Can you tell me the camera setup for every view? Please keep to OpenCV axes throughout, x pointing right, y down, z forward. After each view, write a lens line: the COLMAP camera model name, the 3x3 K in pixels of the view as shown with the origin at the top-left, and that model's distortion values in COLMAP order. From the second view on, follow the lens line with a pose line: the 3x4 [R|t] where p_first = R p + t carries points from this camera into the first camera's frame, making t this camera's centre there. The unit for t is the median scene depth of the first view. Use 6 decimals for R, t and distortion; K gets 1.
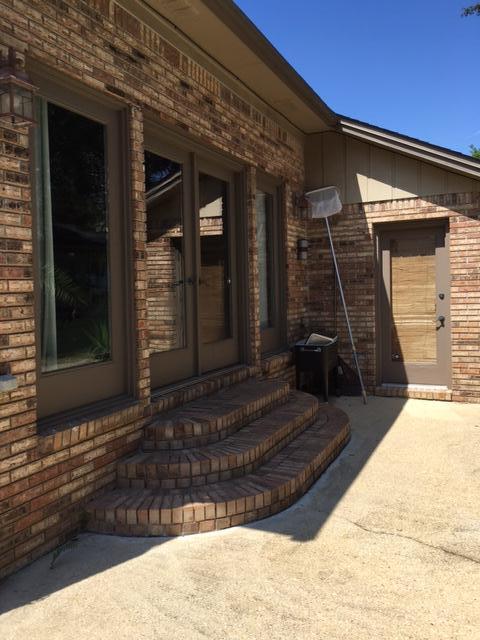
lens RADIAL K [[547.4, 0, 237.1], [0, 547.4, 318.3], [0, 0, 1]] dist [0.069558, -0.092571]
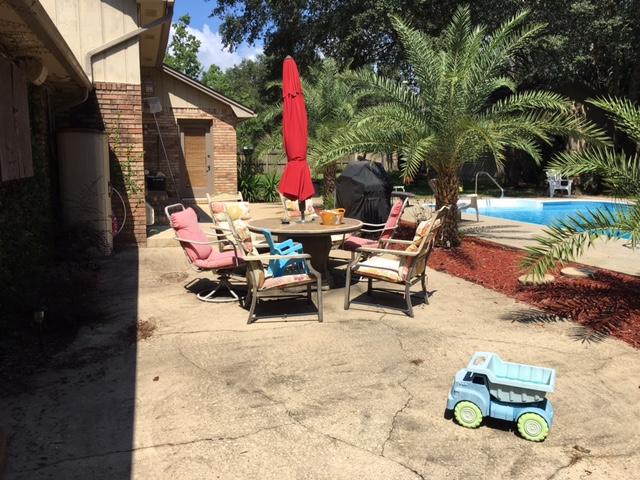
lens RADIAL K [[547.4, 0, 318.9], [0, 547.4, 235.7], [0, 0, 1]] dist [0.069558, -0.092571]
pose [[0.734452, -0.066445, 0.675400, -0.770777], [0.009518, 0.996106, 0.087646, 0.084739], [-0.678594, -0.057944, 0.732225, -0.865360]]
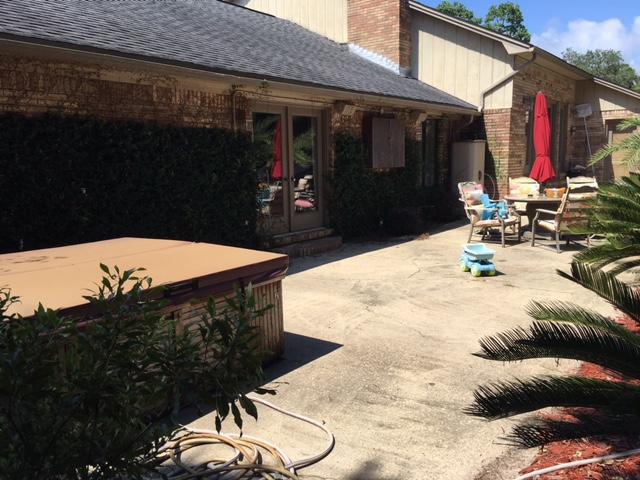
lens RADIAL K [[547.4, 0, 318.9], [0, 547.4, 243.7], [0, 0, 1]] dist [0.069558, -0.092571]
pose [[0.977363, 0.039110, -0.207924, -0.451915], [-0.015772, 0.993499, 0.112741, 0.112500], [0.210981, -0.106910, 0.971626, -1.676499]]
